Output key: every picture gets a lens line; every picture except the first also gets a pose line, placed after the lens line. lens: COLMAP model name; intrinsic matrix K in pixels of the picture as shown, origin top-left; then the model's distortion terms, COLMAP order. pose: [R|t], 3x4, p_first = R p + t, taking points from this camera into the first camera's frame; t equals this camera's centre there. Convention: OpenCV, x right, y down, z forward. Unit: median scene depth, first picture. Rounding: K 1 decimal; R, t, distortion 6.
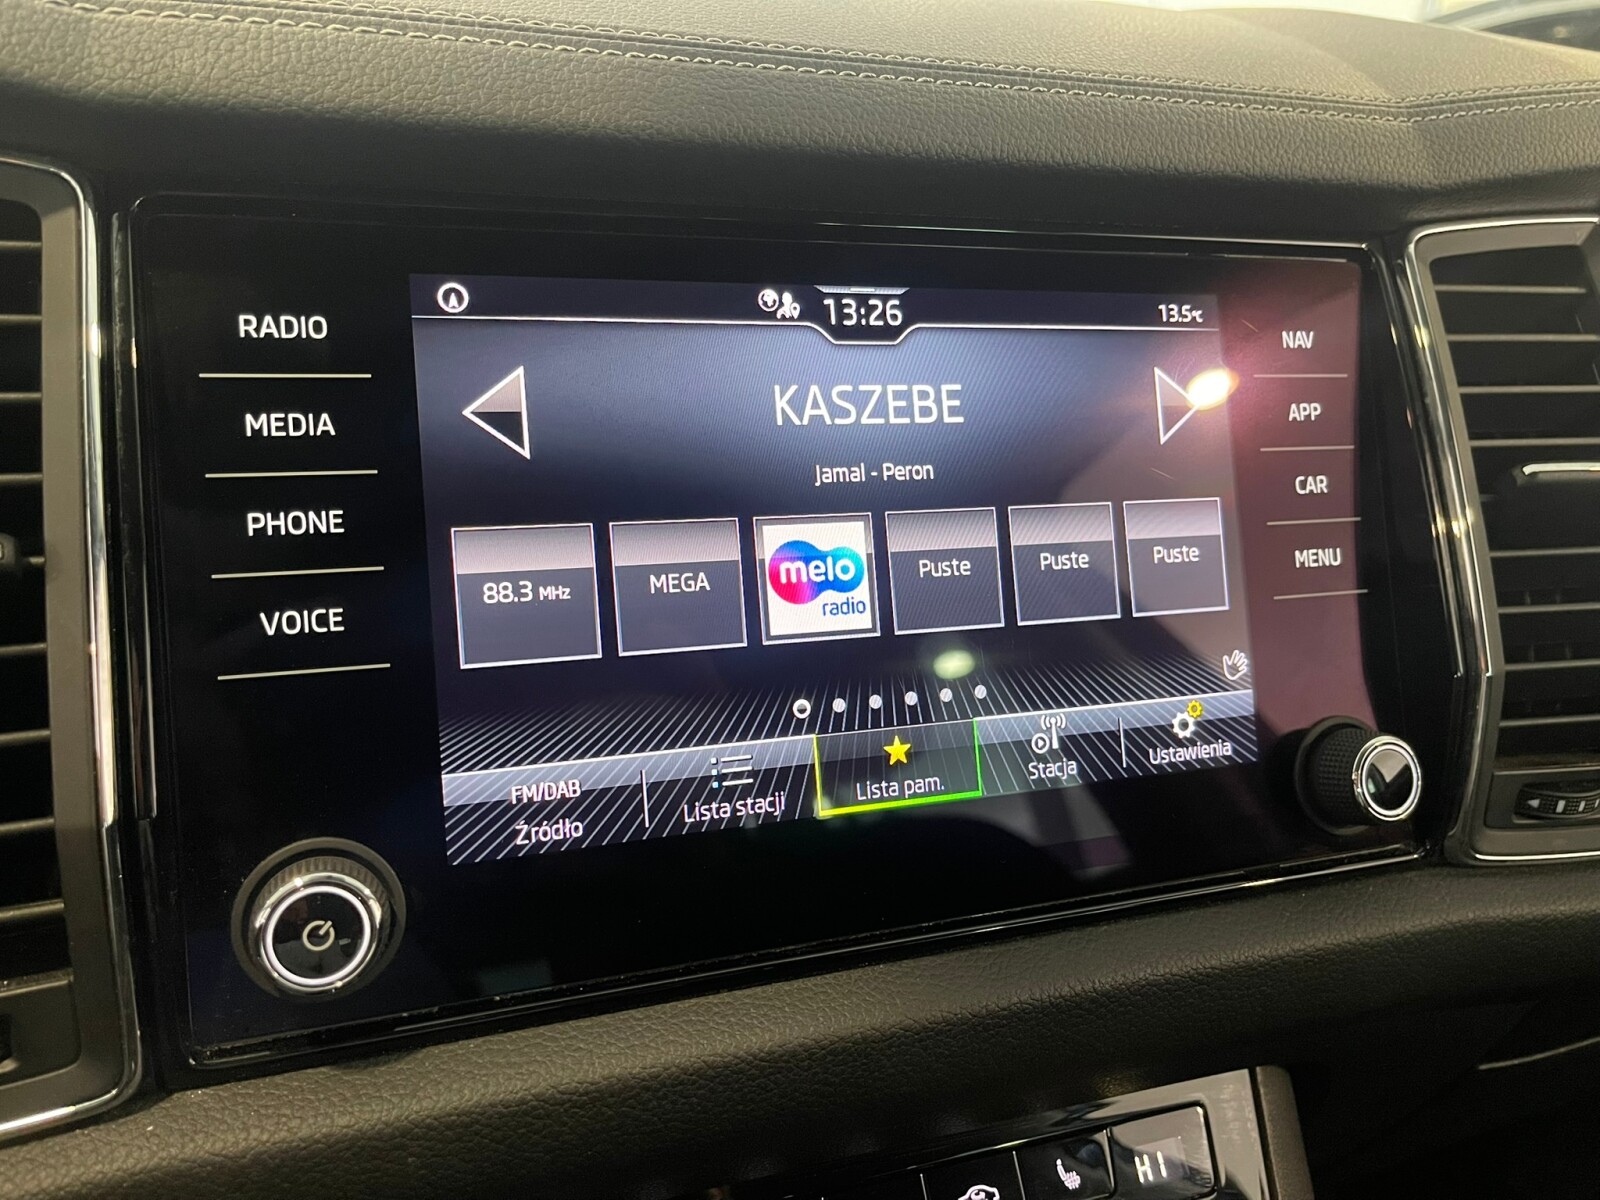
lens RADIAL K [[1243.5, 0, 800.0], [0, 1243.5, 600.0], [0, 0, 1]] dist [0.062665, -0.126483]
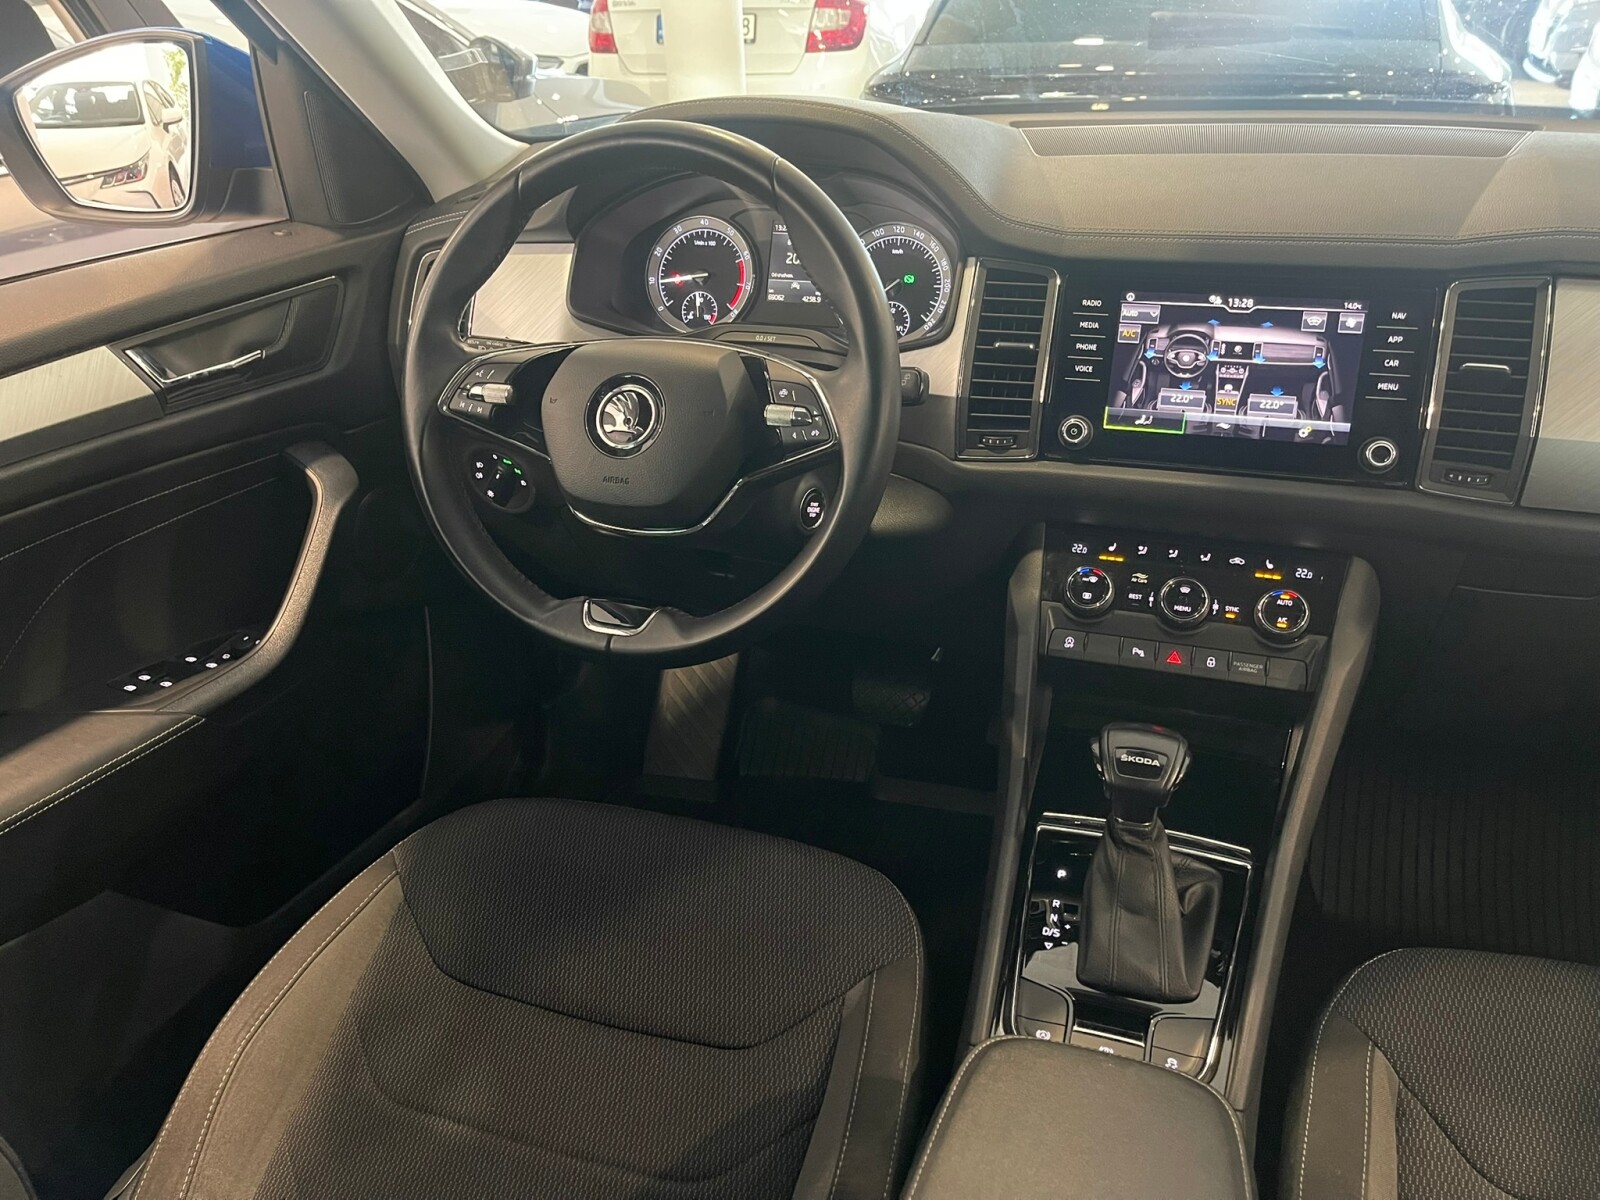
lens RADIAL K [[1216.1, 0, 783.5], [0, 1216.1, 608.6], [0, 0, 1]] dist [0.041598, -0.035970]
pose [[0.770376, 0.219704, -0.598541, 1.505364], [-0.133510, 0.973530, 0.185509, 0.175737], [0.623455, -0.063001, 0.779317, -2.991304]]
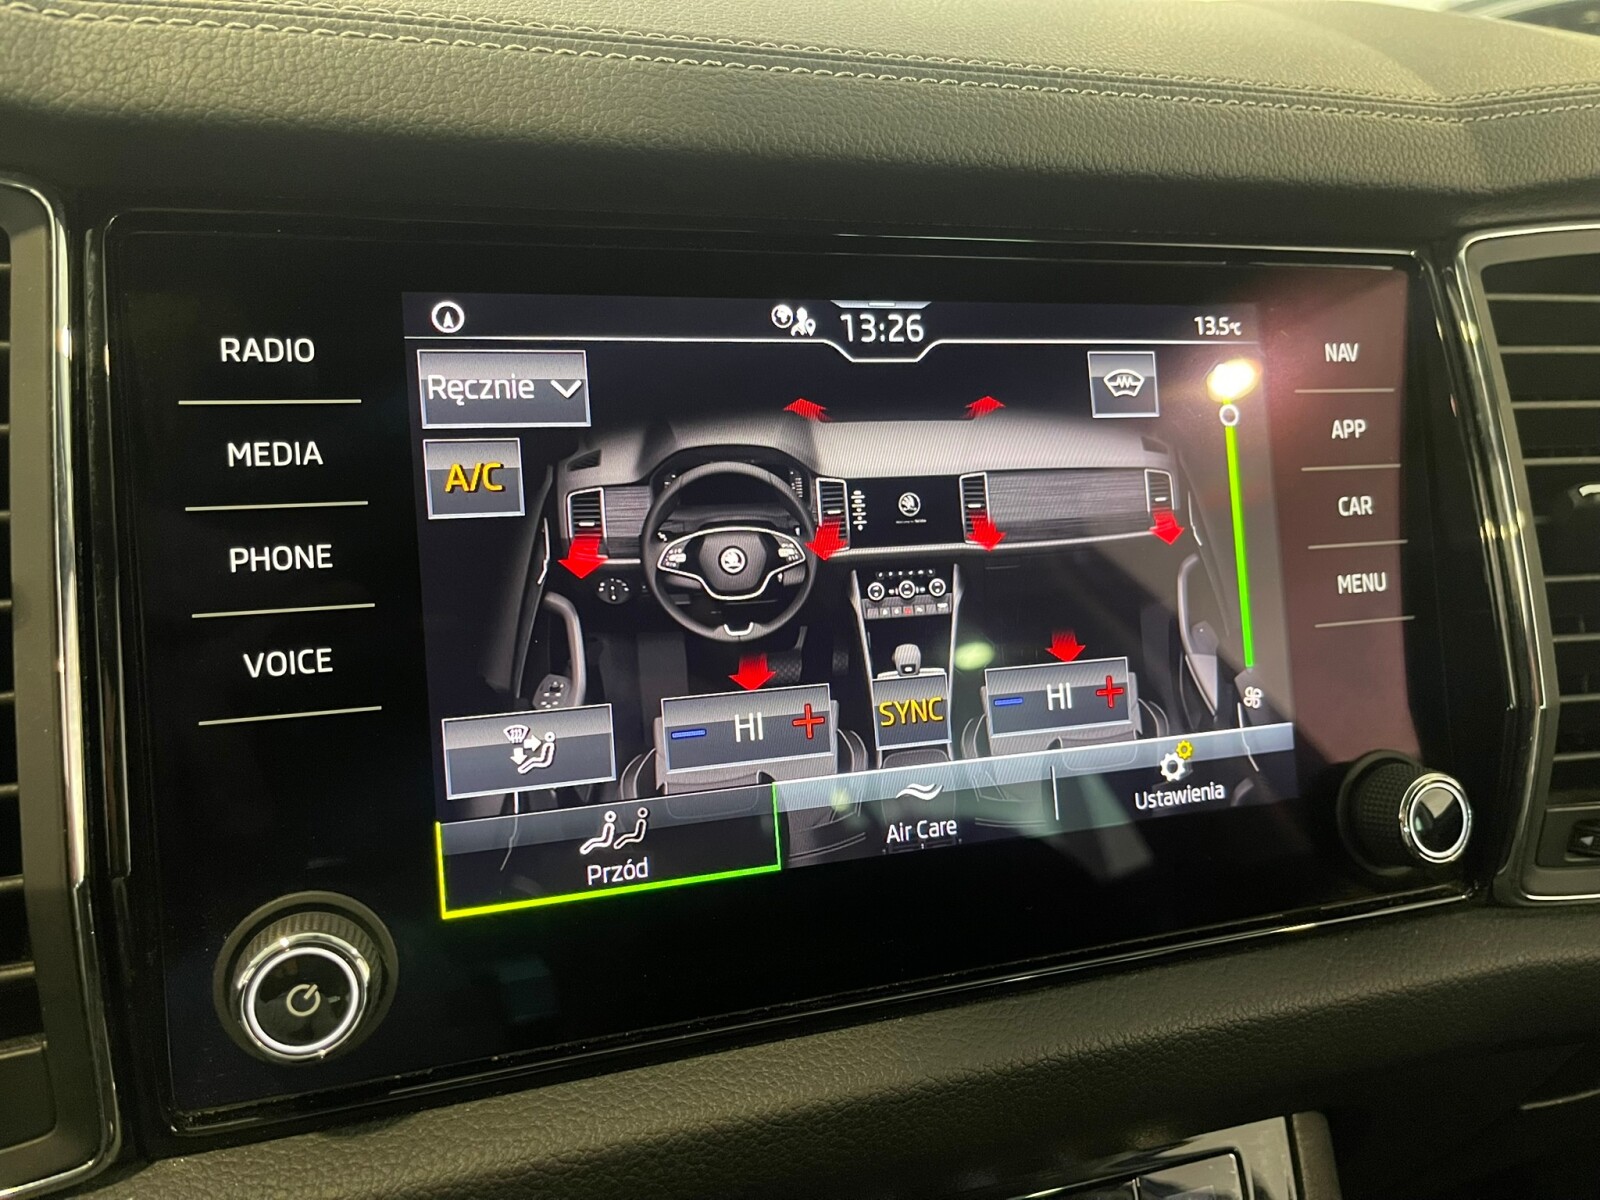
lens RADIAL K [[1243.5, 0, 800.0], [0, 1243.5, 600.0], [0, 0, 1]] dist [0.062665, -0.126483]
pose [[0.999892, 0.001033, -0.014684, 0.002437], [-0.000901, 0.999959, 0.008991, -0.035536], [0.014692, -0.008977, 0.999852, 0.055402]]
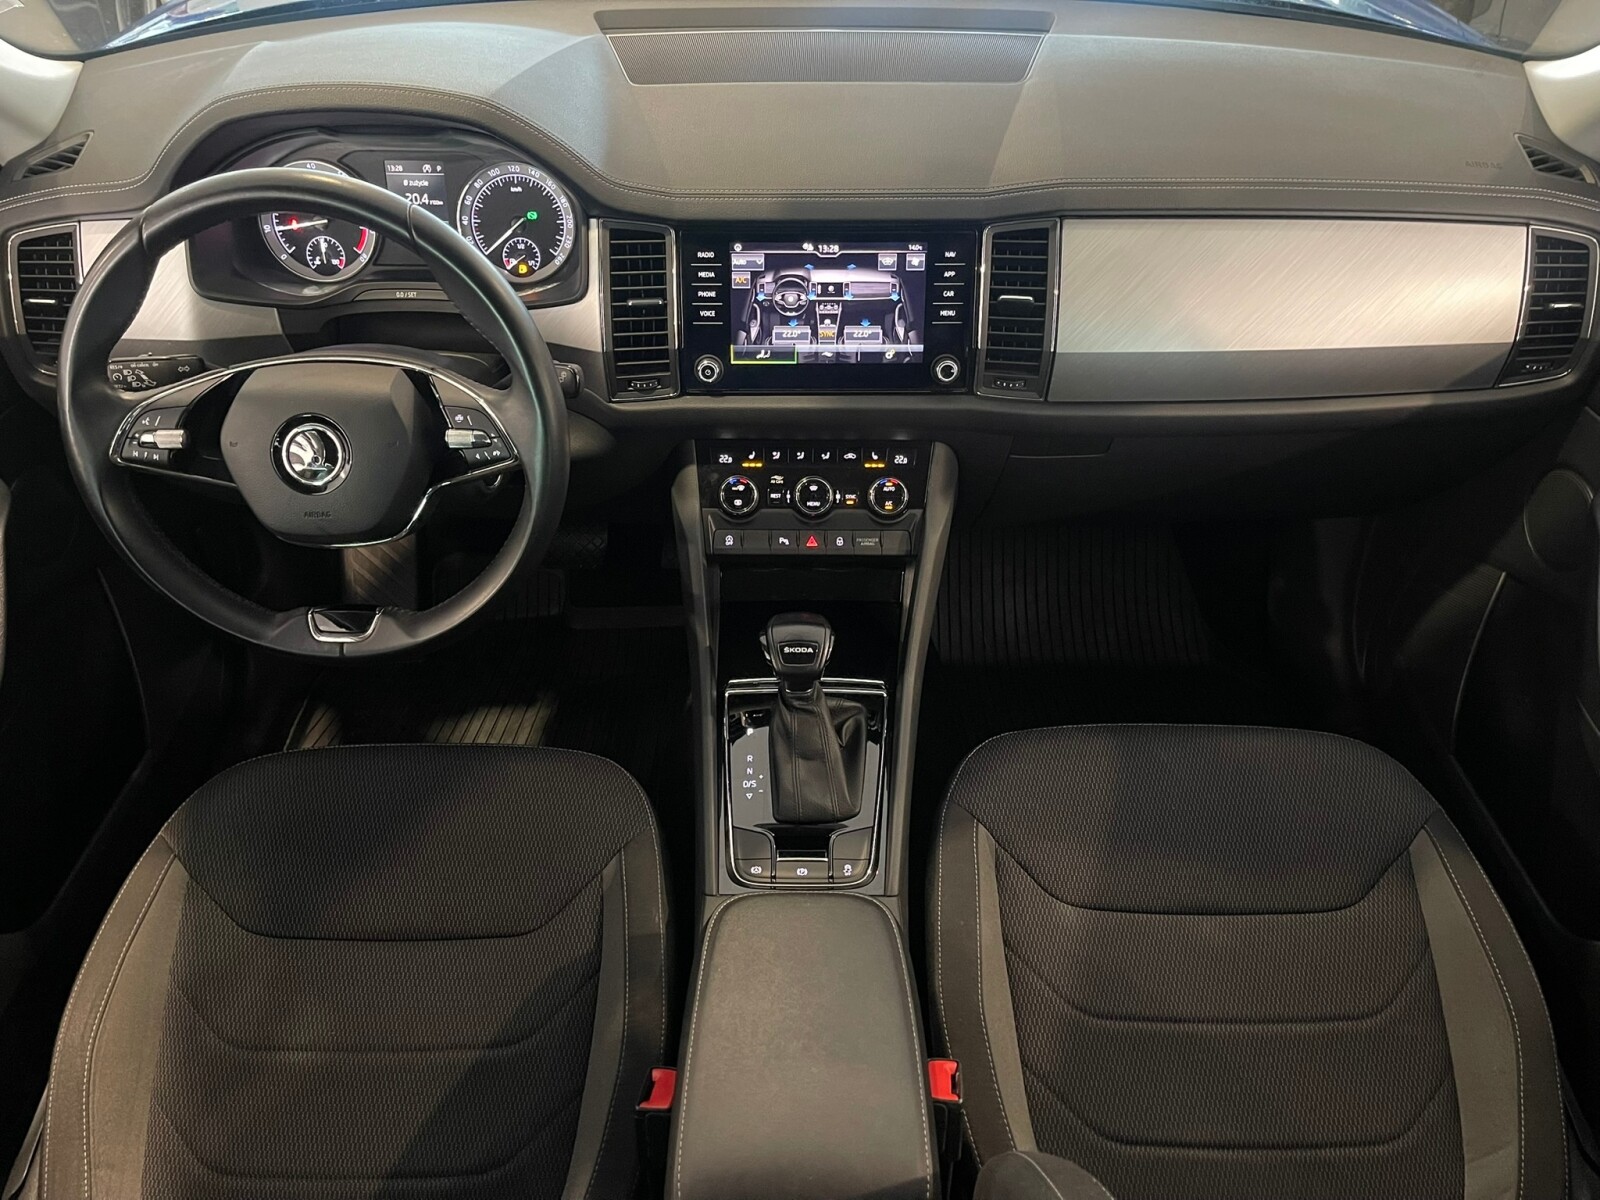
lens RADIAL K [[1206.0, 0, 791.1], [0, 1206.0, 615.2], [0, 0, 1]] dist [0.061177, -0.083585]
pose [[0.936753, 0.194939, -0.290676, 1.534201], [-0.060095, 0.907777, 0.415126, -0.890370], [0.344793, -0.371402, 0.862078, -3.458864]]
